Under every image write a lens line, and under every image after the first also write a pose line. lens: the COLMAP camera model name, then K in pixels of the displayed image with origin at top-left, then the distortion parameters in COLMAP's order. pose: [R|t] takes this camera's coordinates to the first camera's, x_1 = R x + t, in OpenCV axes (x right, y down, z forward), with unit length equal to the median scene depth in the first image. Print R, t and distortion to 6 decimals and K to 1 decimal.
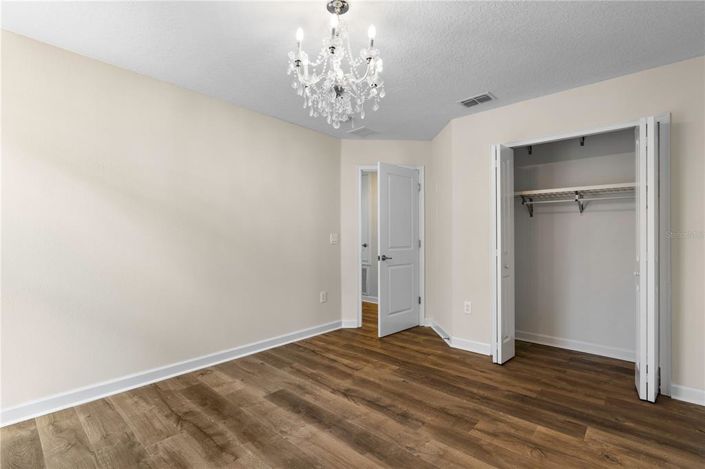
lens RADIAL K [[324.0, 0, 352.3], [0, 324.0, 234.9], [0, 0, 1]] dist [-0.000996, 0.000380]
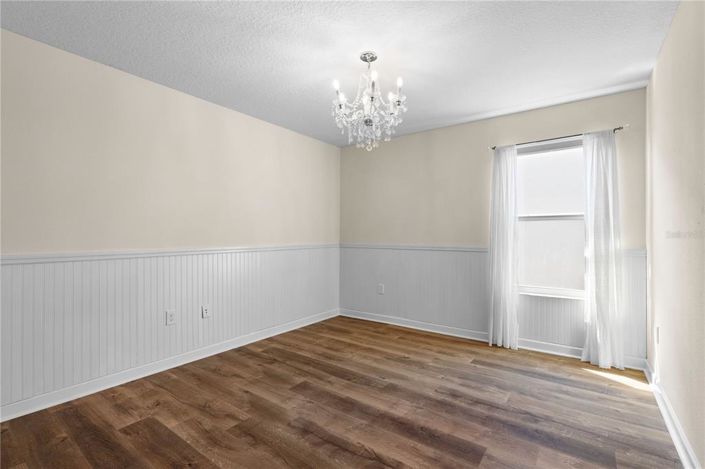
lens RADIAL K [[324.0, 0, 352.1], [0, 324.0, 234.6], [0, 0, 1]] dist [-0.000996, 0.000380]
pose [[-0.994391, -0.005274, -0.105631, 0.134683], [-0.004263, 0.999943, -0.009801, 0.016994], [0.105676, -0.009296, -0.994357, 1.991809]]
